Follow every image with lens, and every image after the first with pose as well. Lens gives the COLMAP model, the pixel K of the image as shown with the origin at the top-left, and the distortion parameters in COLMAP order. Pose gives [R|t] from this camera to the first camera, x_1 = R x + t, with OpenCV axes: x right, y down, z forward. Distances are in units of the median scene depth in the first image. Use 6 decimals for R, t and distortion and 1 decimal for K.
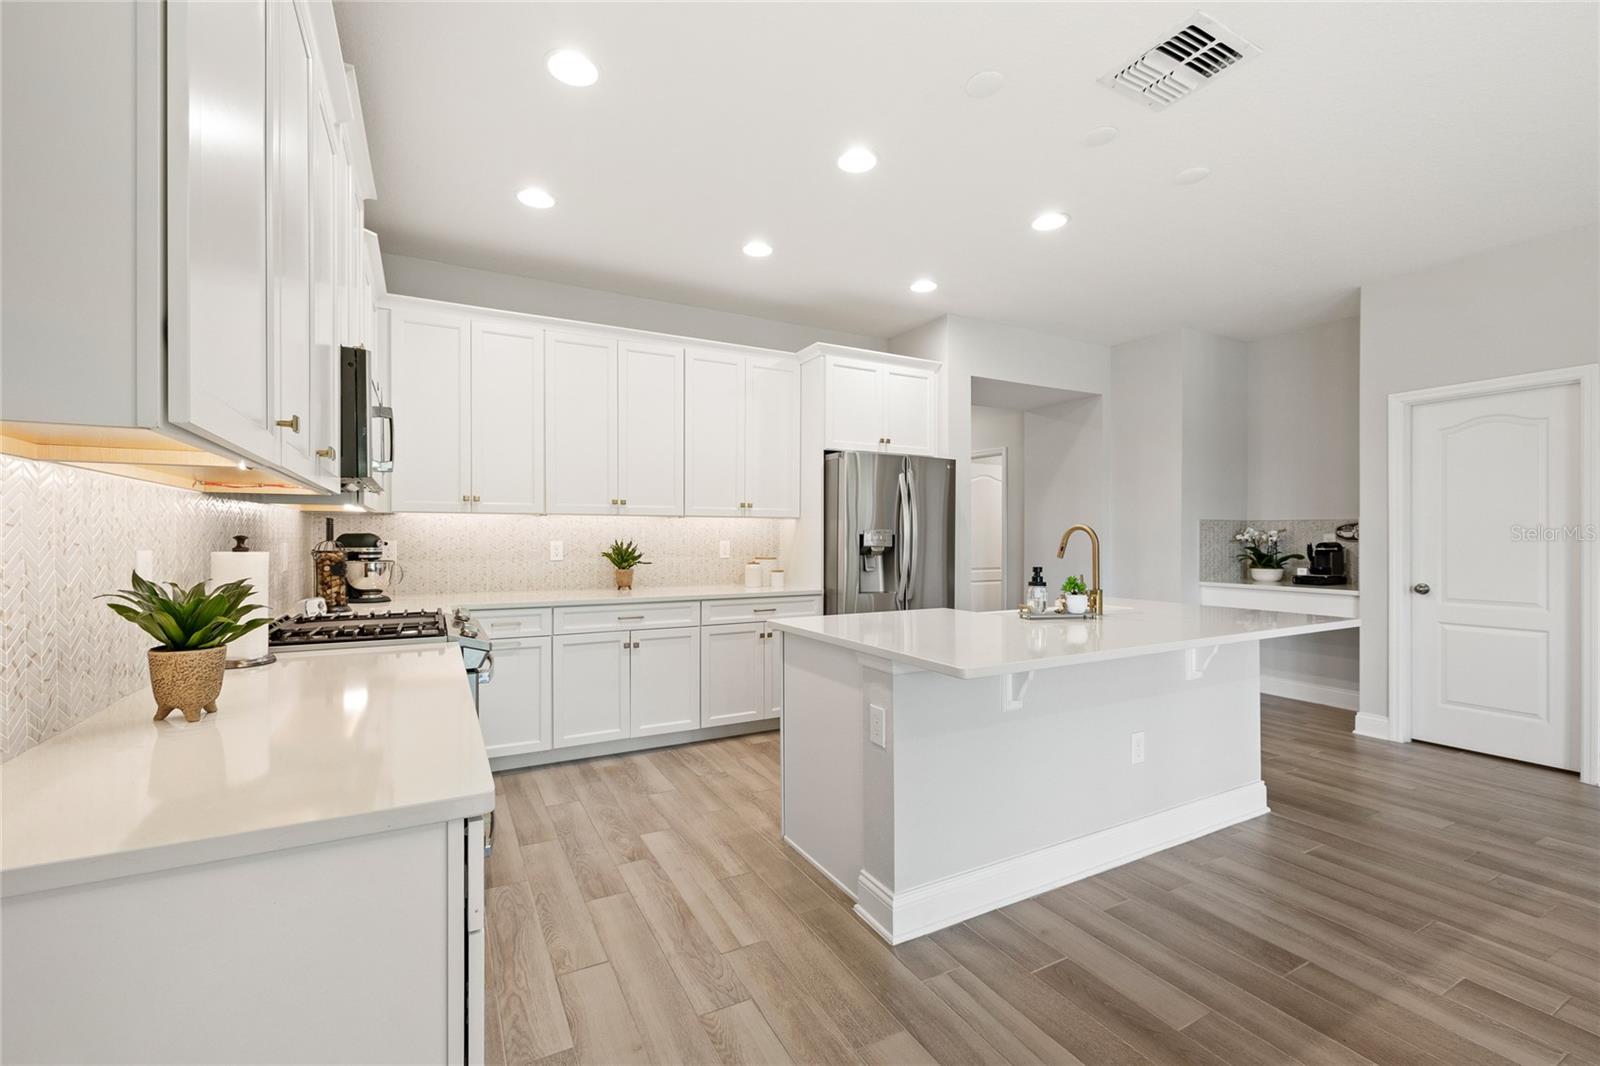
lens RADIAL K [[674.2, 0, 798.2], [0, 674.2, 537.8], [0, 0, 1]] dist [-0.001571, -0.000318]
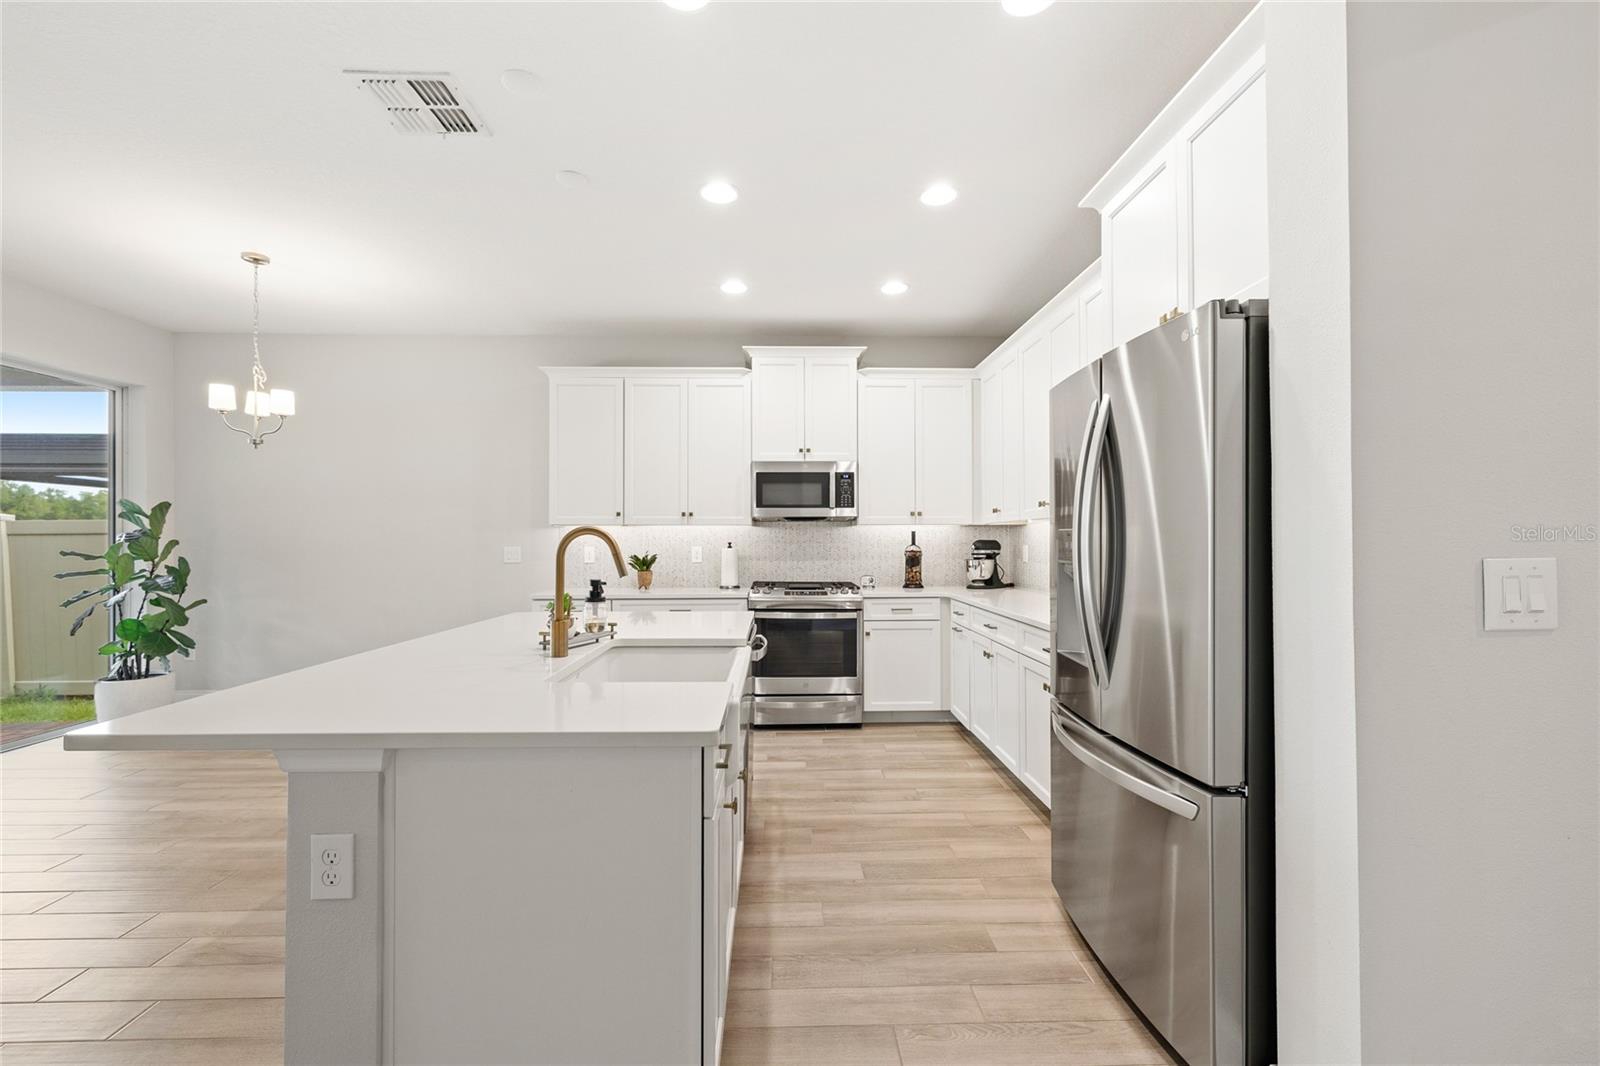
lens RADIAL K [[682.2, 0, 797.7], [0, 682.2, 539.7], [0, 0, 1]] dist [-0.000442, -0.000024]
pose [[-0.450351, -0.001023, -0.892851, 0.796121], [0.000532, 0.999999, -0.001414, -0.005101], [0.892852, -0.001112, -0.450350, 1.274243]]
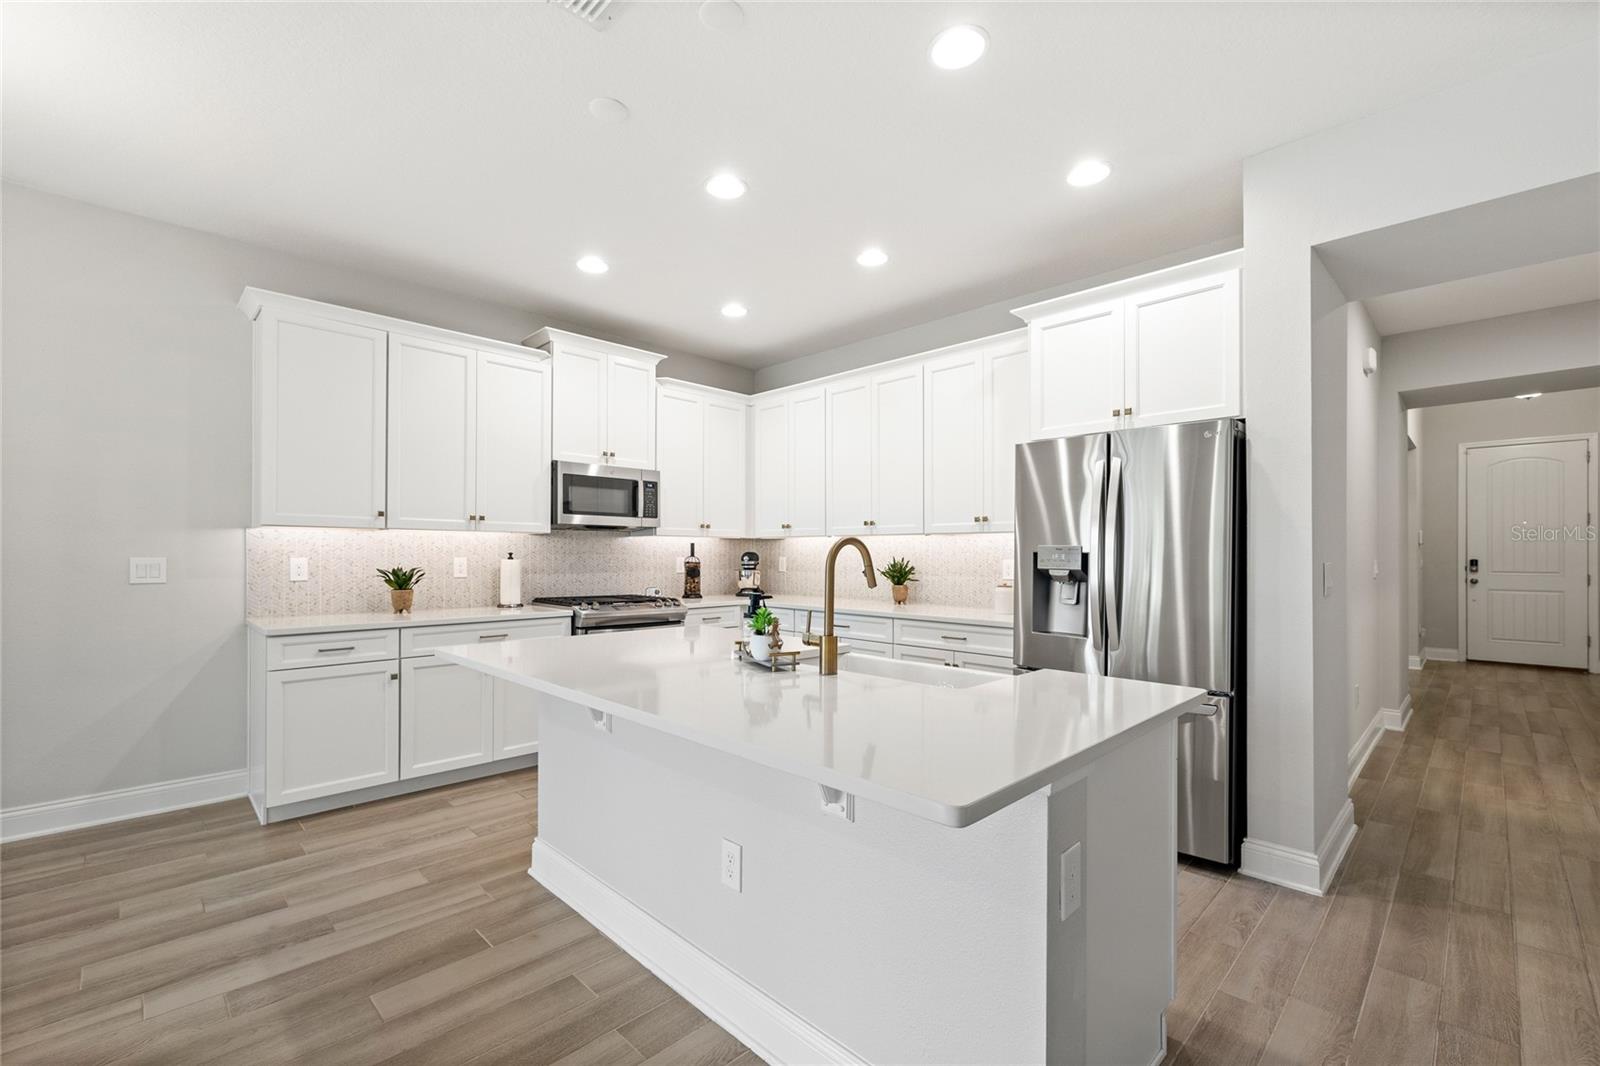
lens RADIAL K [[682.2, 0, 797.5], [0, 682.2, 552.0], [0, 0, 1]] dist [-0.000198, 0.000340]
pose [[0.281397, -0.001476, -0.959590, 0.886175], [-0.005965, 0.999977, -0.003287, -0.001685], [0.959573, 0.006649, 0.281381, 0.650571]]
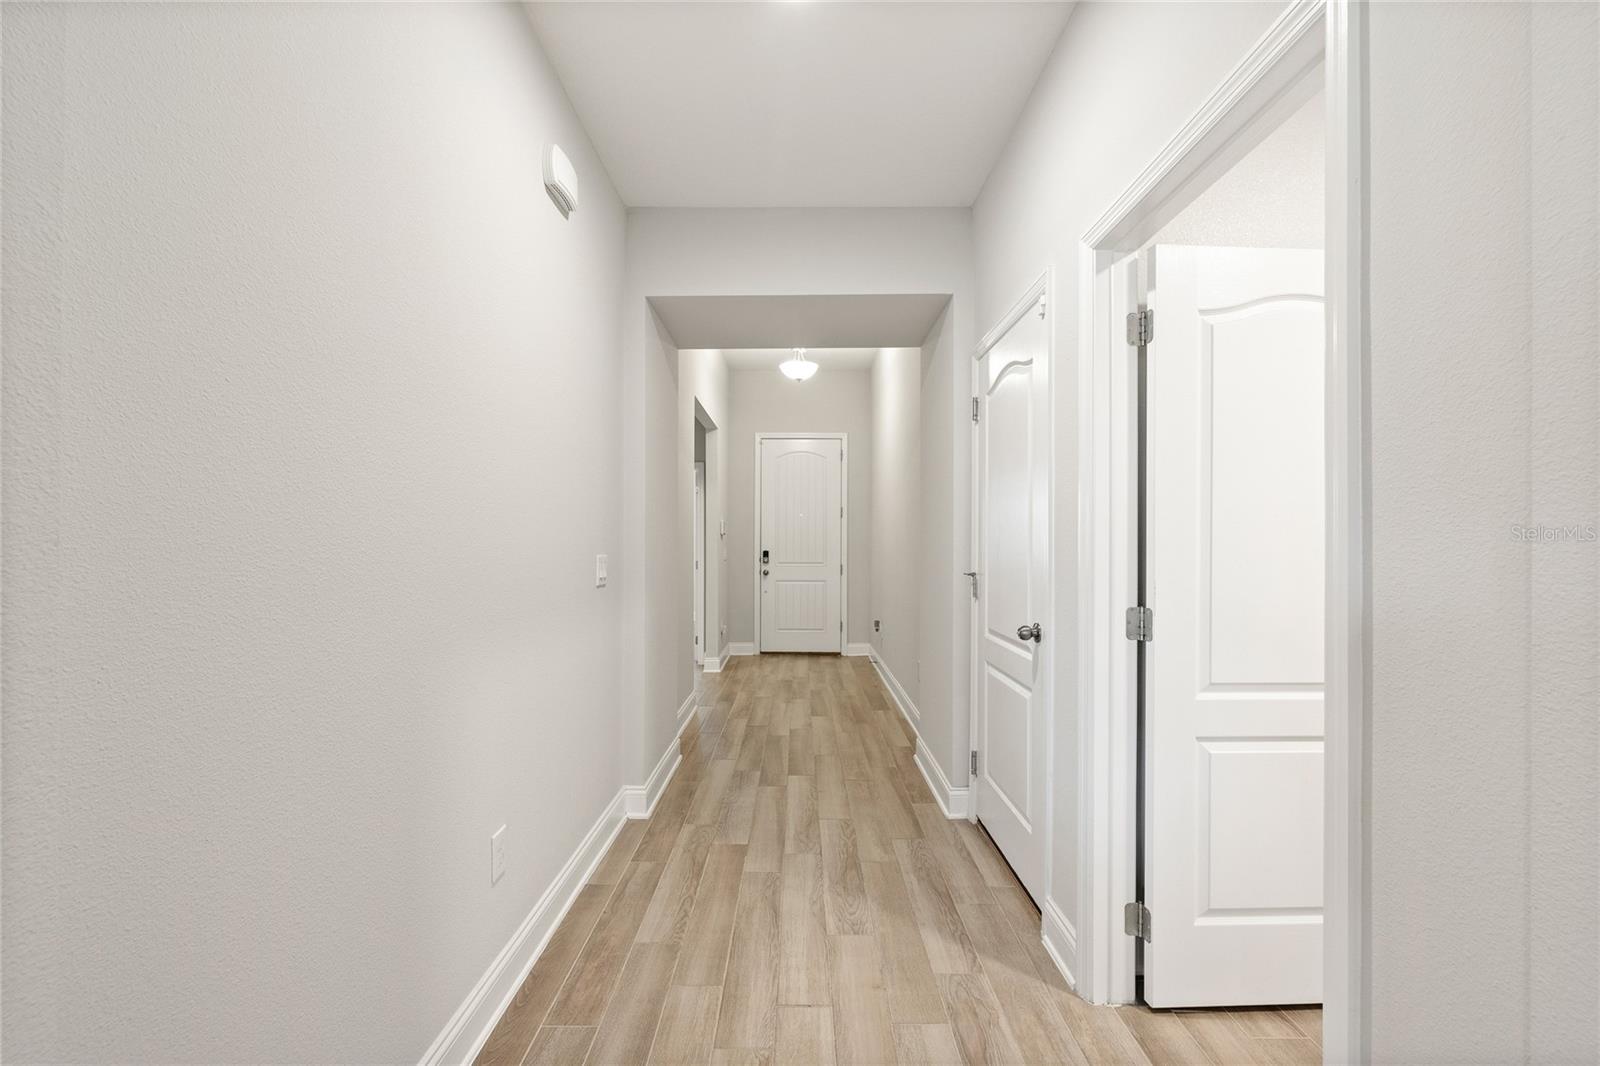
lens RADIAL K [[682.2, 0, 797.7], [0, 682.2, 539.7], [0, 0, 1]] dist [-0.000442, -0.000024]
pose [[0.880003, -0.000914, -0.474967, 0.507226], [-0.006737, 0.999874, -0.014406, -0.002162], [0.474920, 0.015877, 0.879886, 1.508483]]
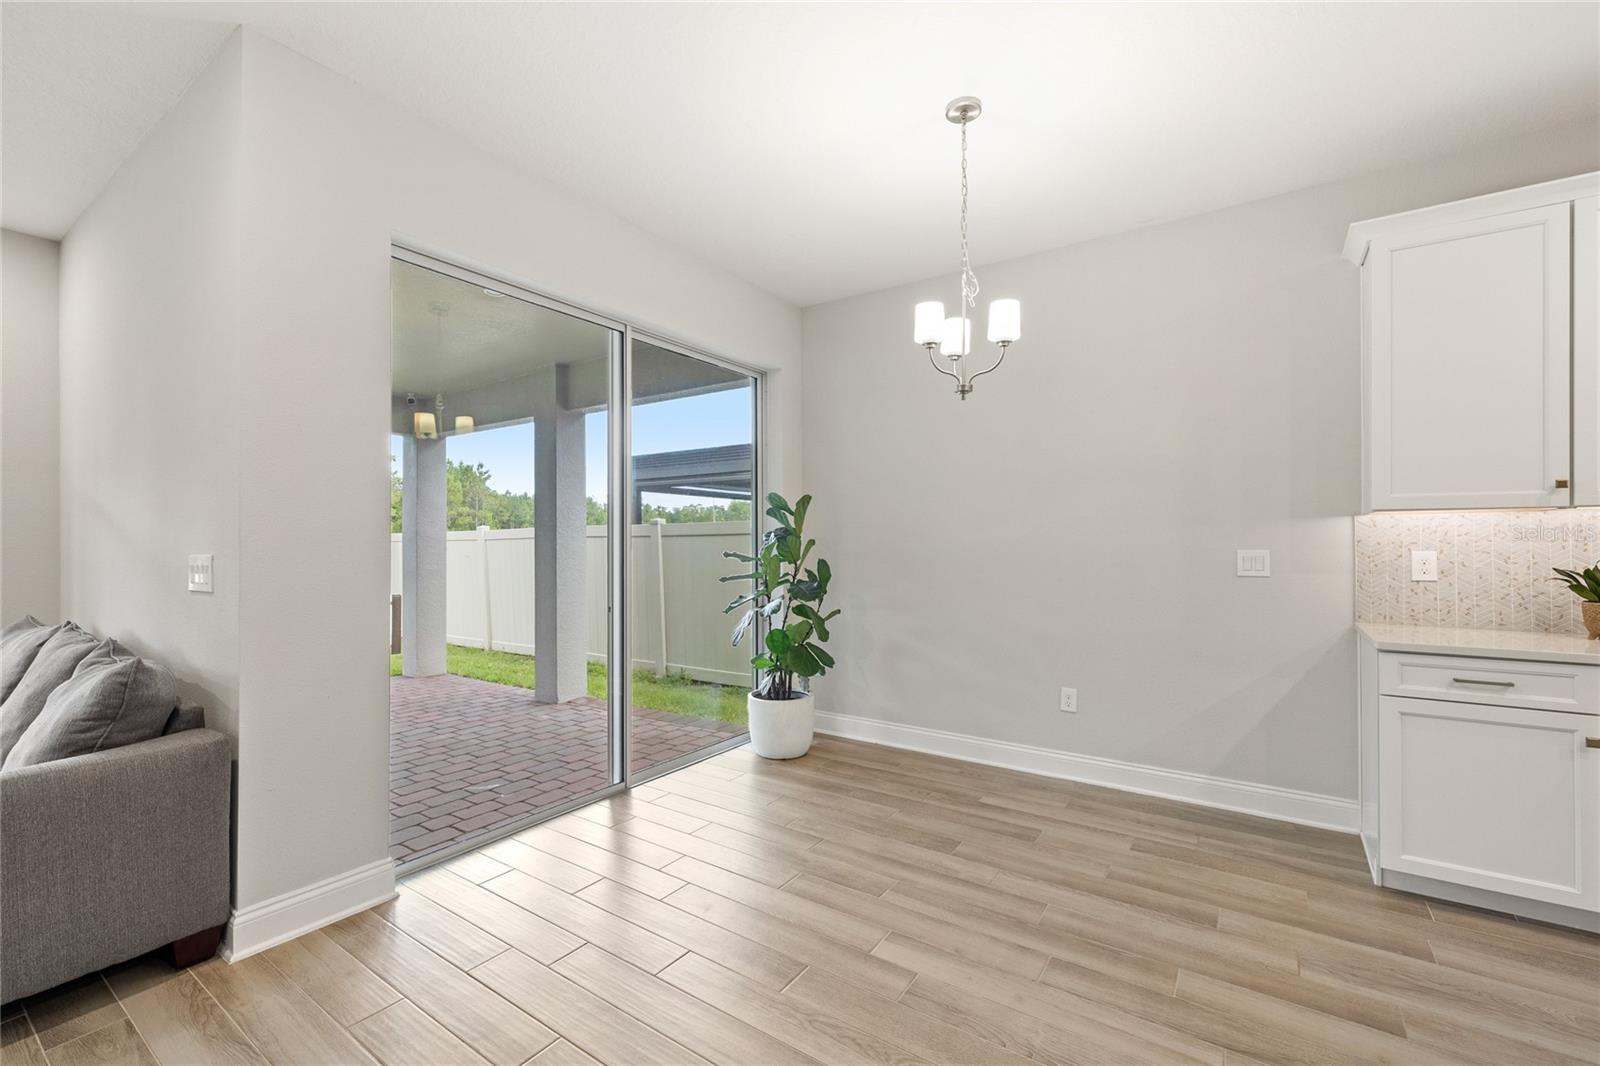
lens RADIAL K [[677.0, 0, 792.7], [0, 677.0, 542.6], [0, 0, 1]] dist [-0.000143, 0.000018]
pose [[-0.892246, 0.000855, -0.451549, 0.700501], [0.000795, 1.000000, 0.000323, -0.002422], [0.451549, -0.000071, -0.892246, 0.590437]]
